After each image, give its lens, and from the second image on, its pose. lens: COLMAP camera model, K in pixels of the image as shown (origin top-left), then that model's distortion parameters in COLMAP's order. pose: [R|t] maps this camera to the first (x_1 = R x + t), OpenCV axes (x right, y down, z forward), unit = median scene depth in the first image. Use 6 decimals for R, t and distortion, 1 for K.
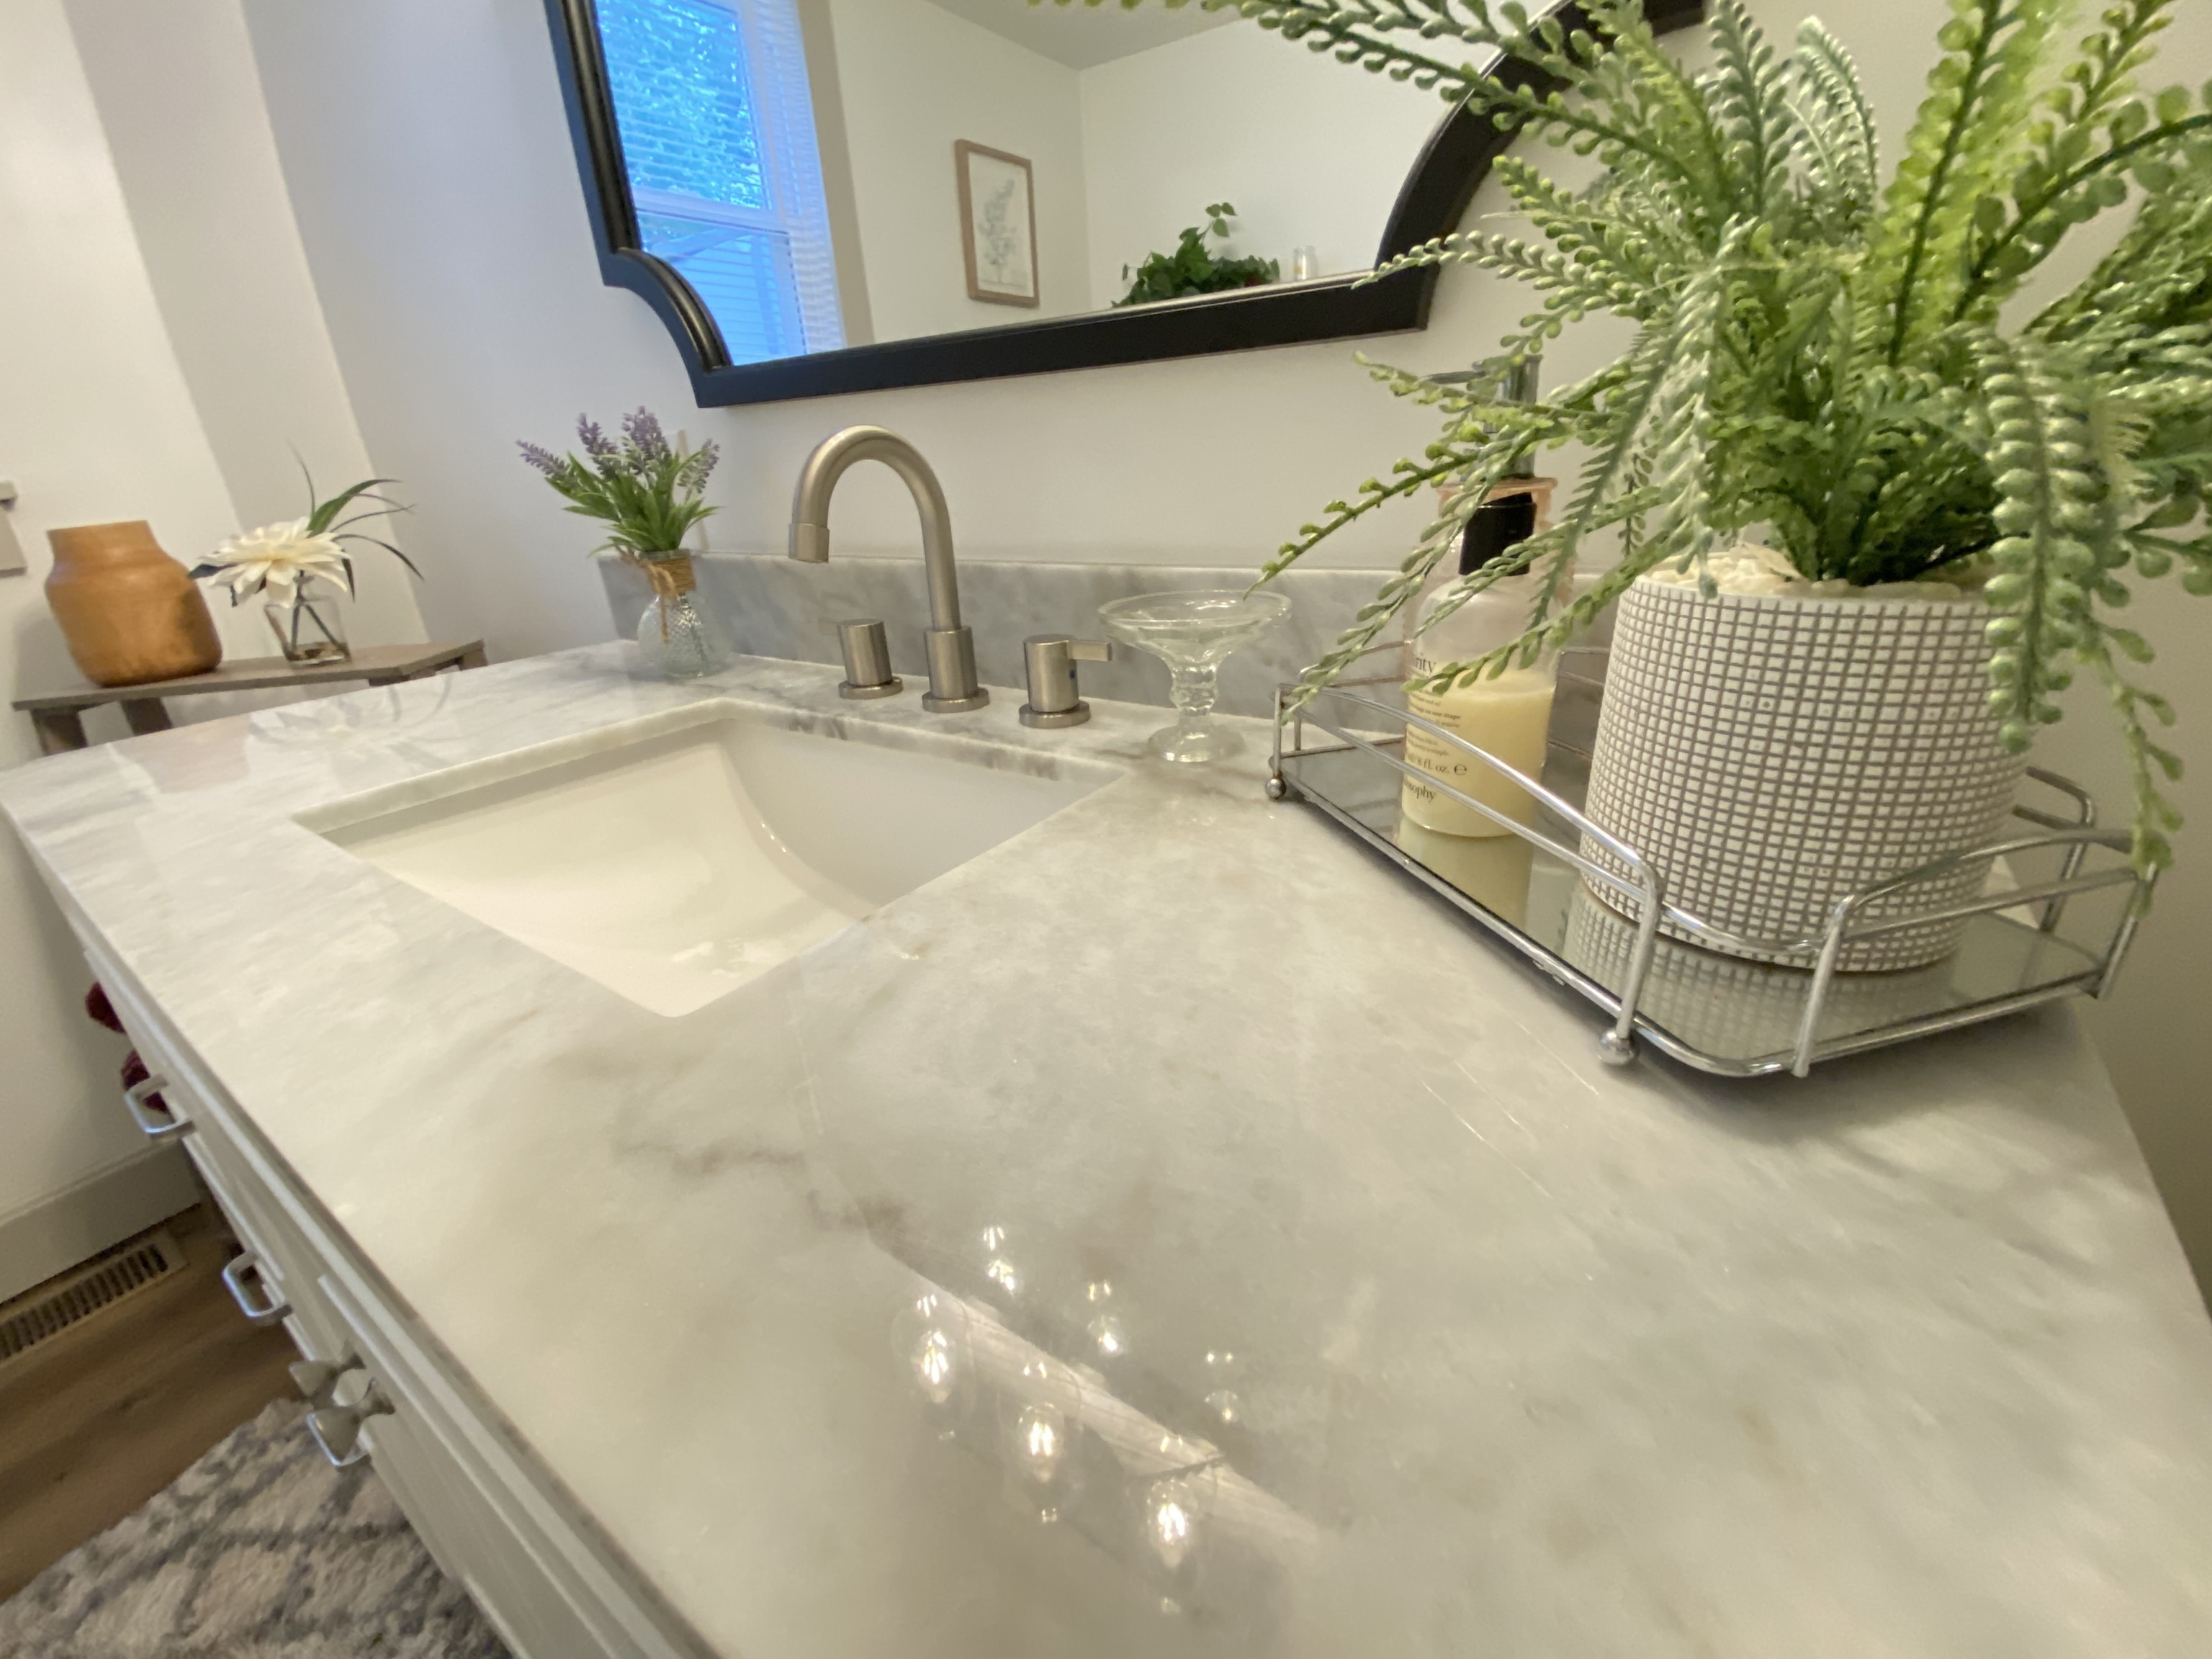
lens RADIAL K [[895.9, 0, 1097.5], [0, 895.9, 828.6], [0, 0, 1]] dist [-0.013999, -0.004936]
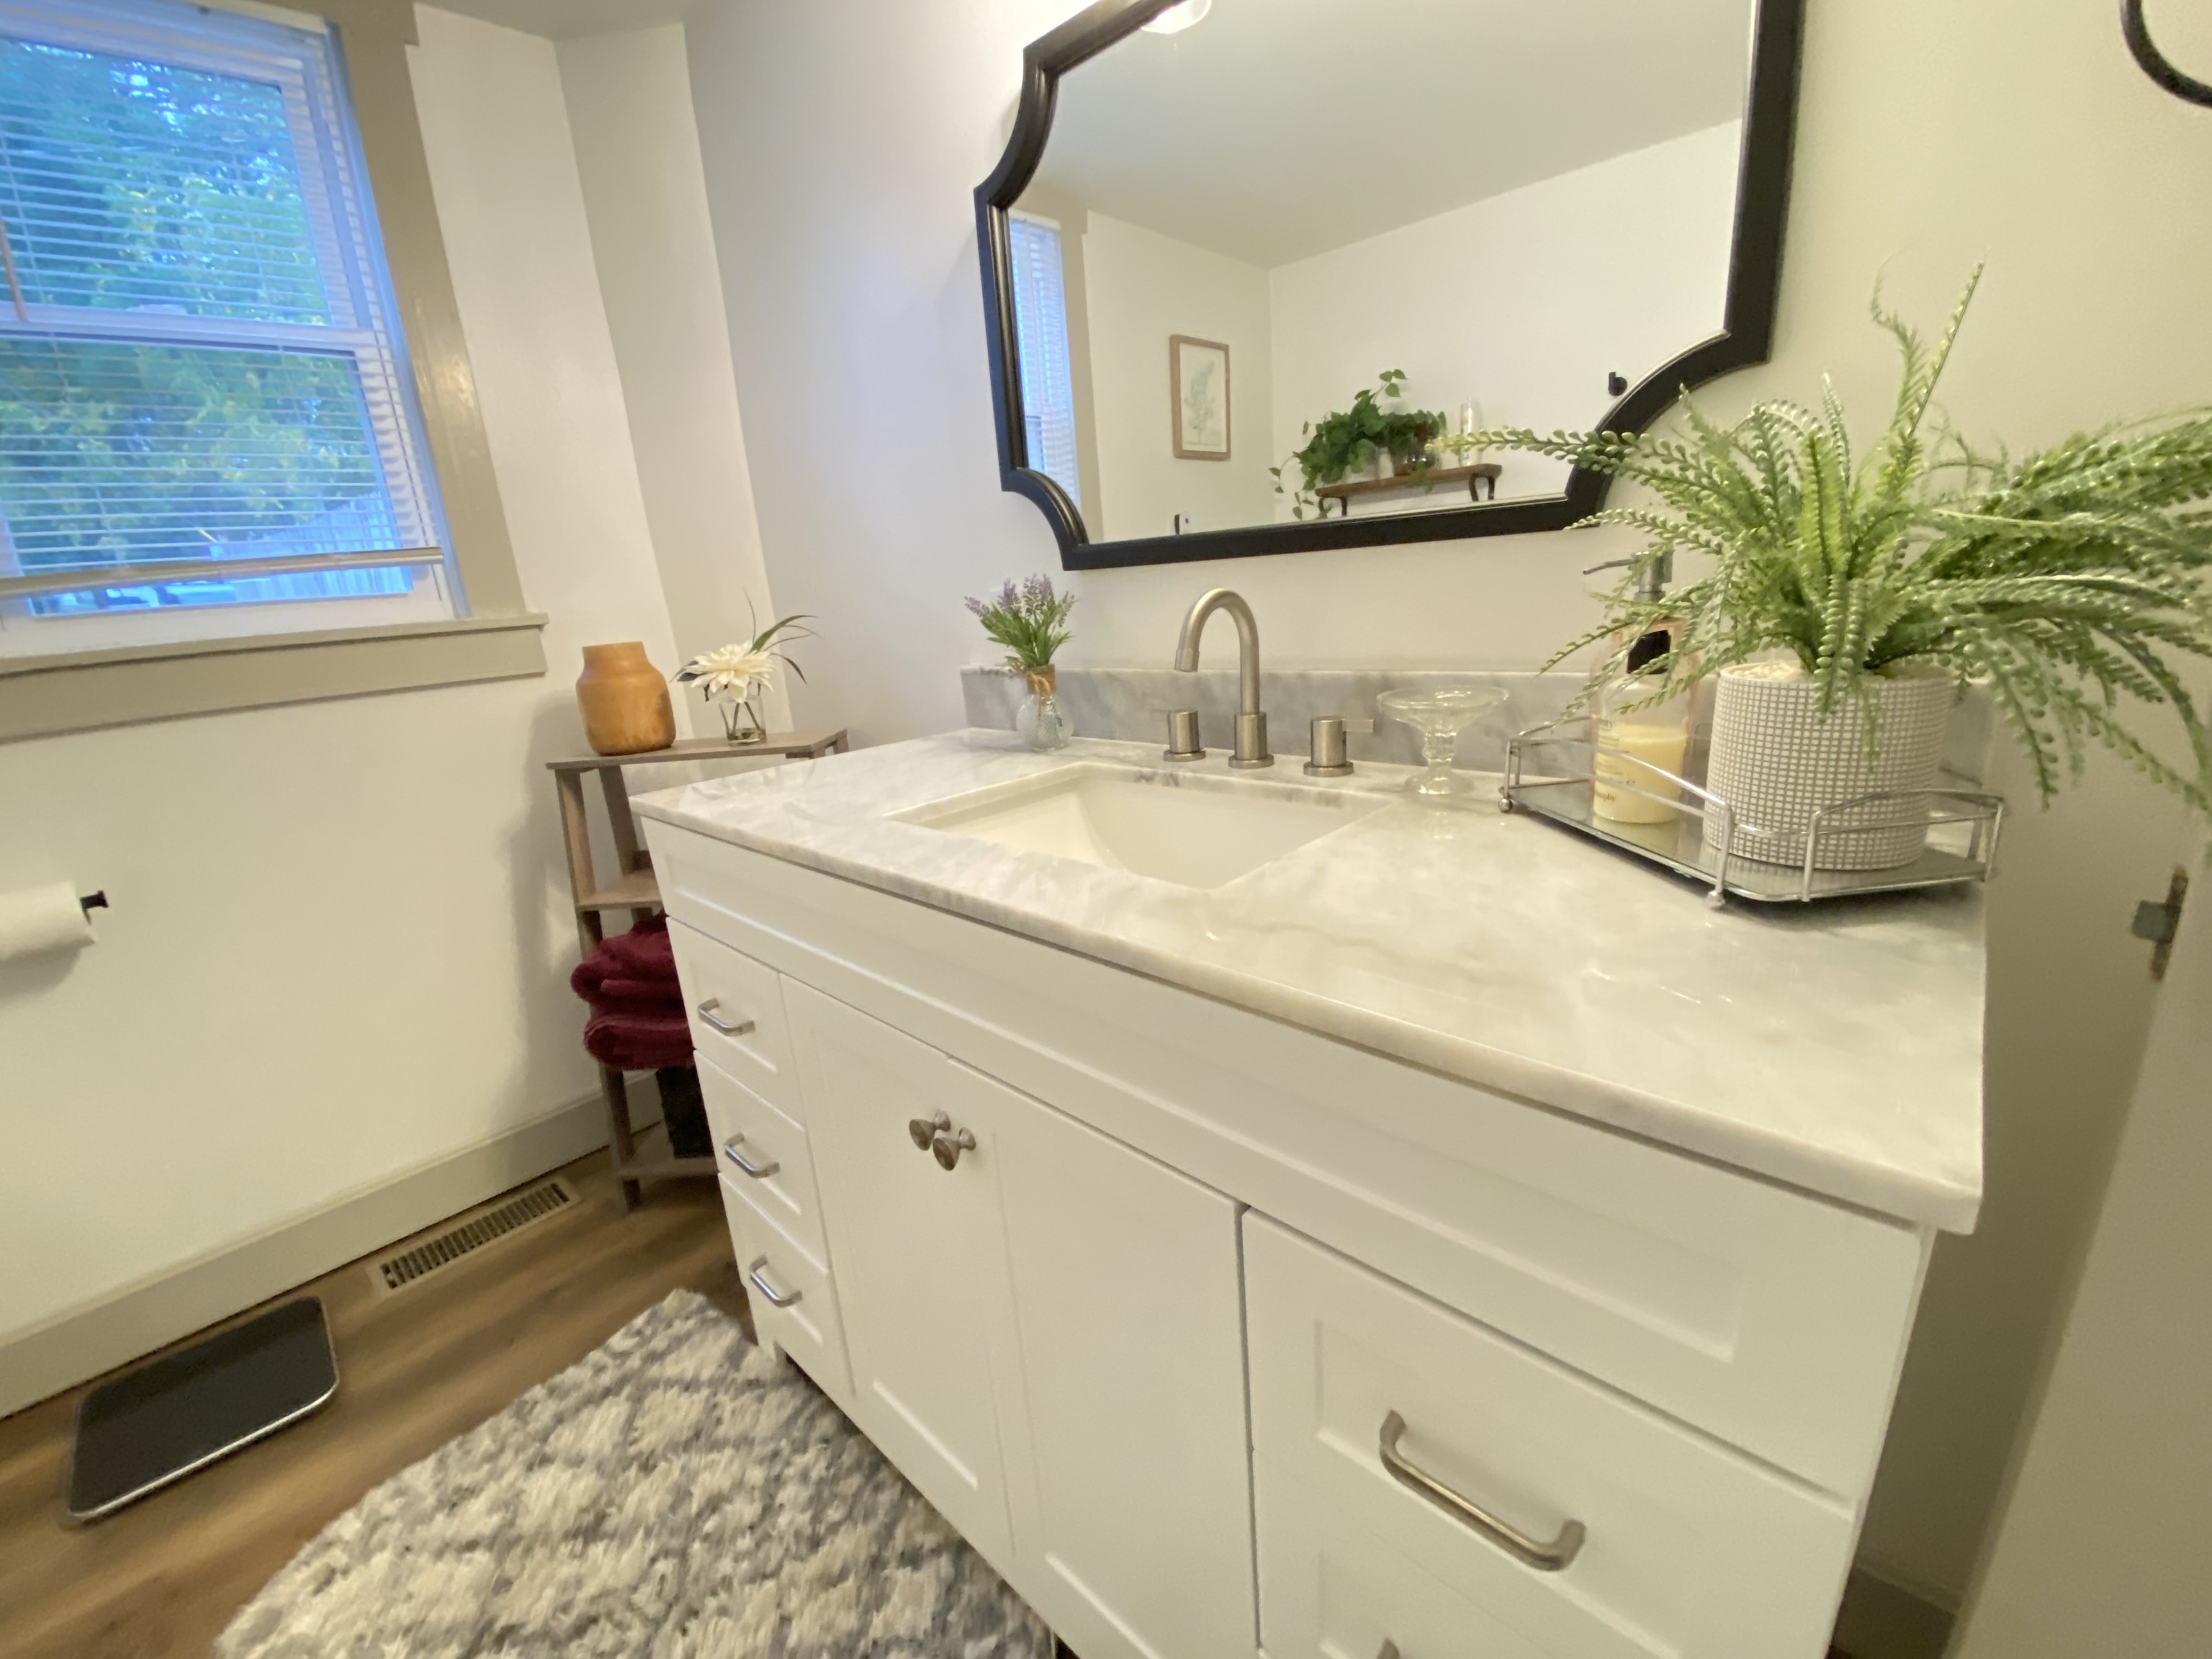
lens RADIAL K [[905.7, 0, 1084.0], [0, 905.7, 833.8], [0, 0, 1]] dist [0.003063, -0.005740]
pose [[0.987824, 0.021619, -0.154065, -0.172564], [-0.038945, 0.993130, -0.110346, 0.124788], [0.150621, 0.115003, 0.981880, -0.414780]]
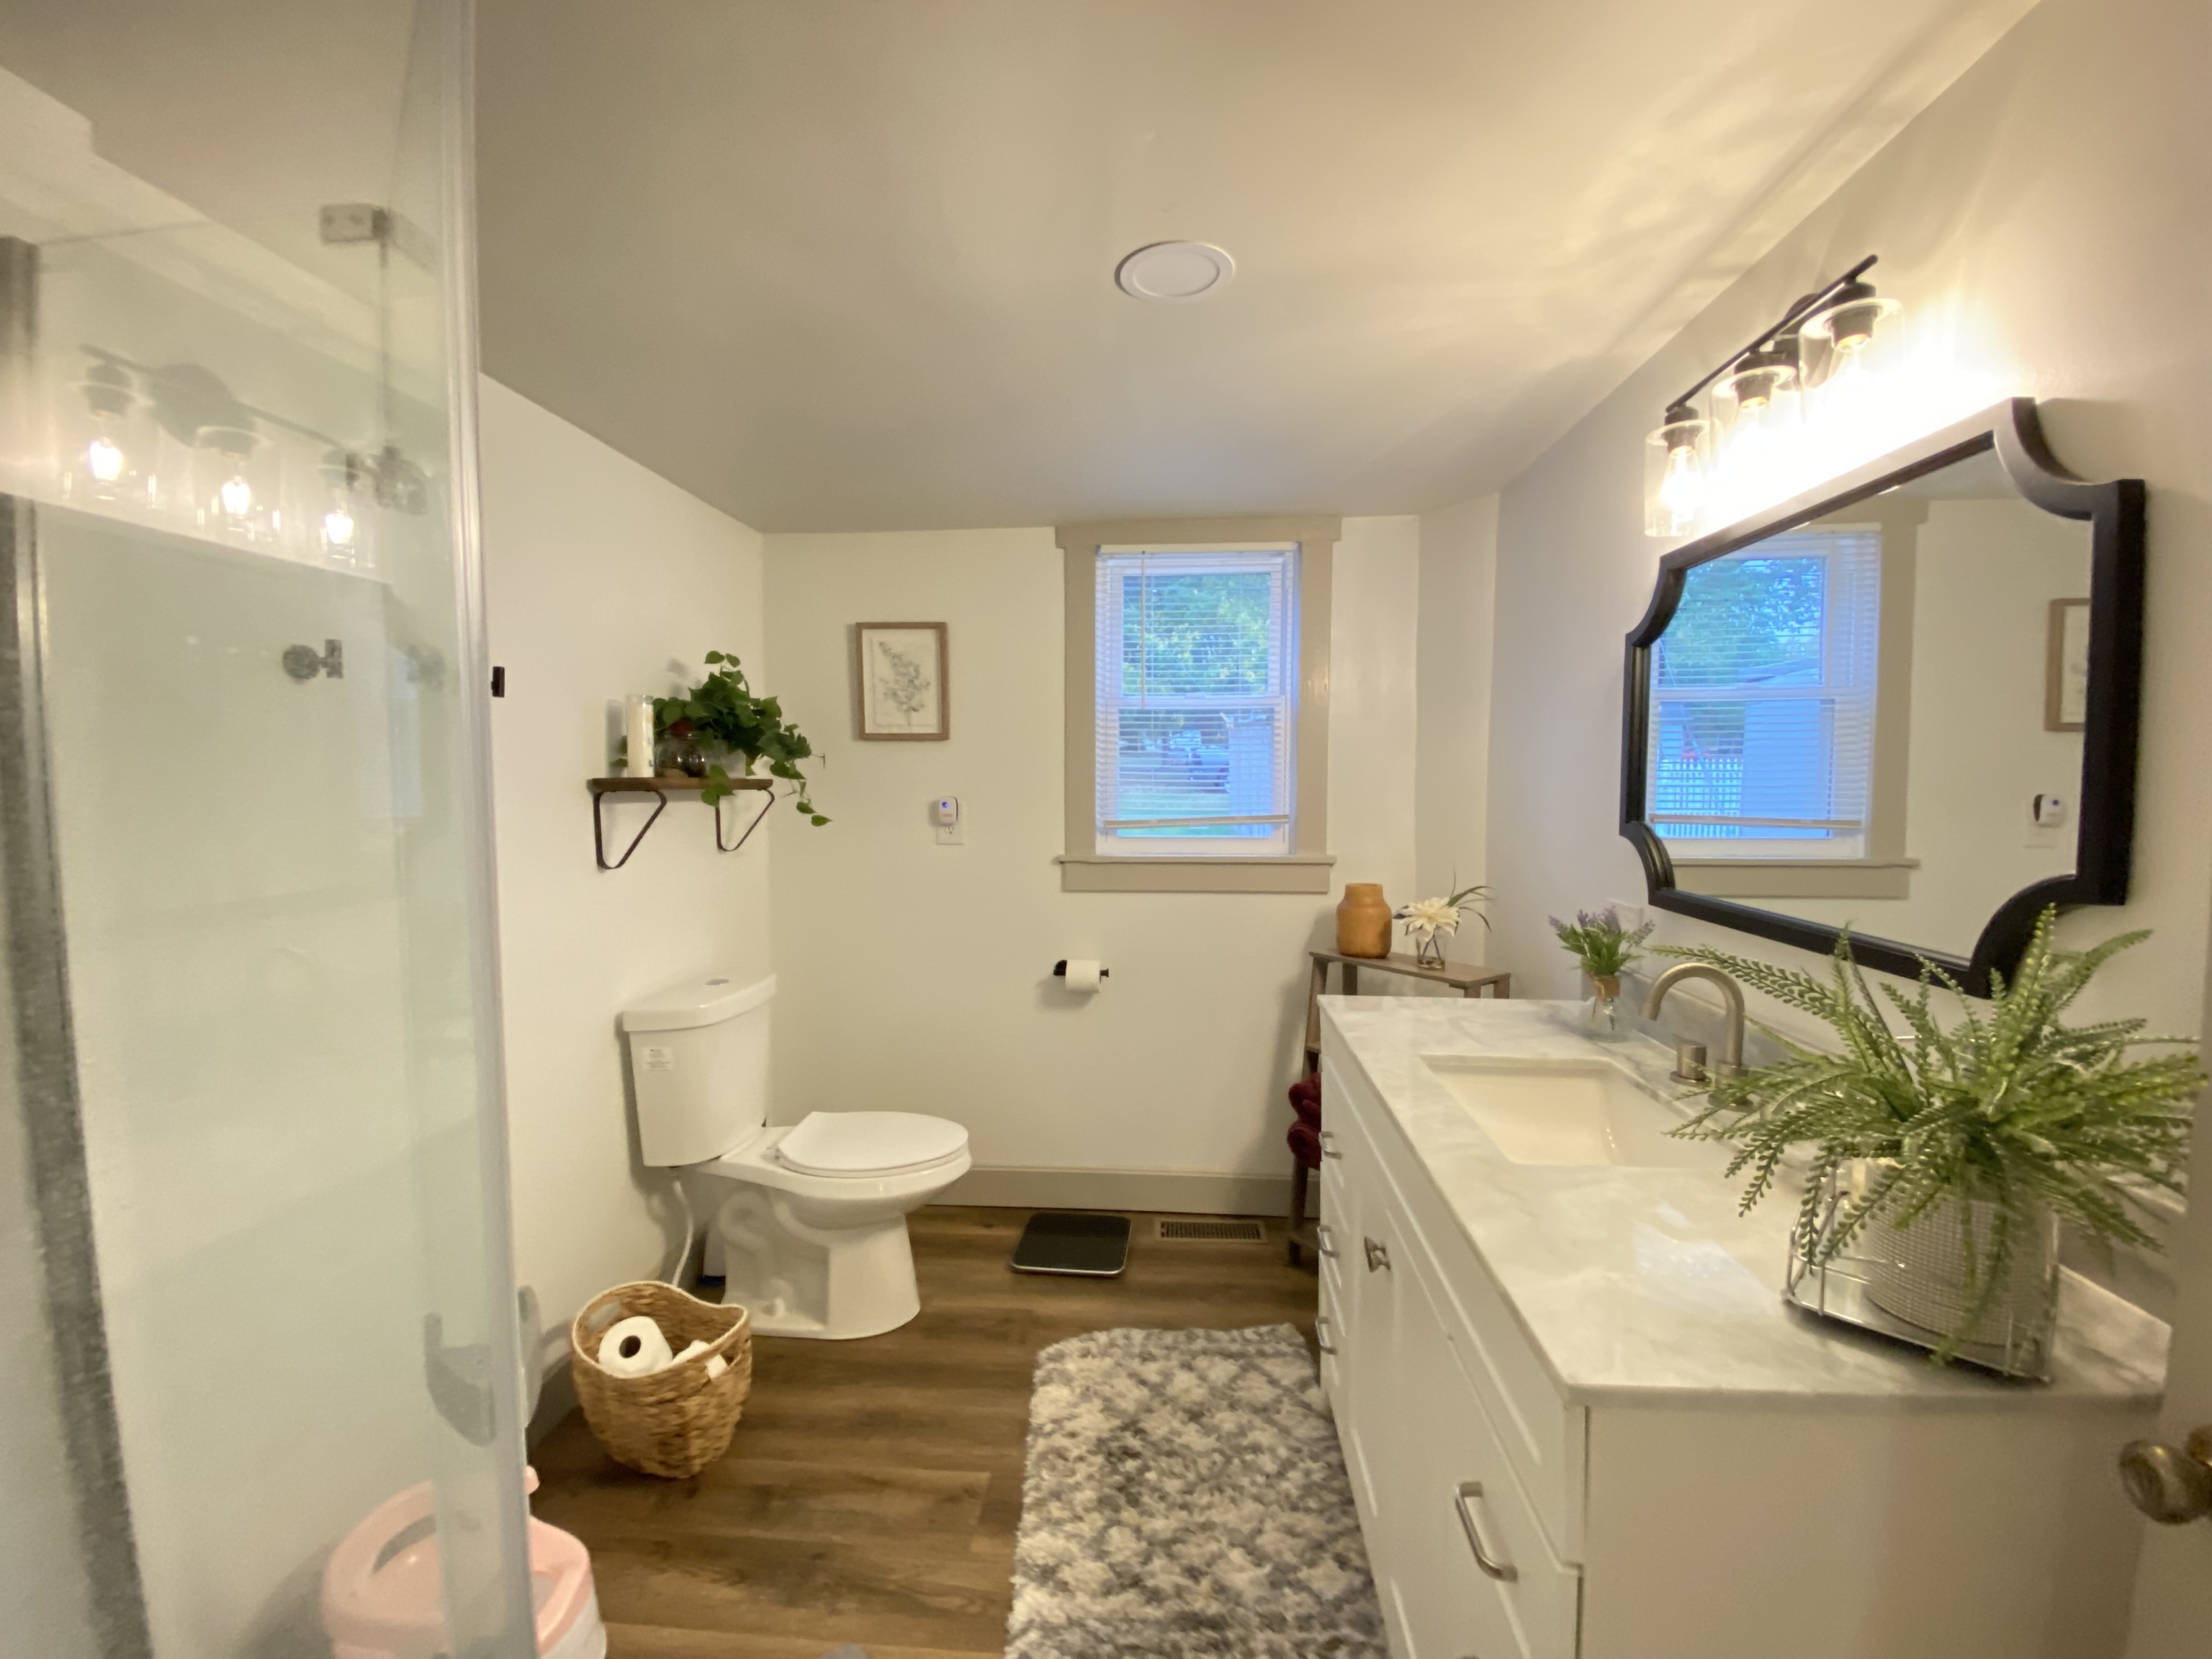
lens RADIAL K [[905.7, 0, 1089.2], [0, 905.7, 823.6], [0, 0, 1]] dist [0.003063, -0.005740]
pose [[0.486455, 0.093057, -0.868736, 0.615321], [-0.352868, 0.930536, -0.097914, -0.029220], [0.799278, 0.354180, 0.485501, -0.917437]]
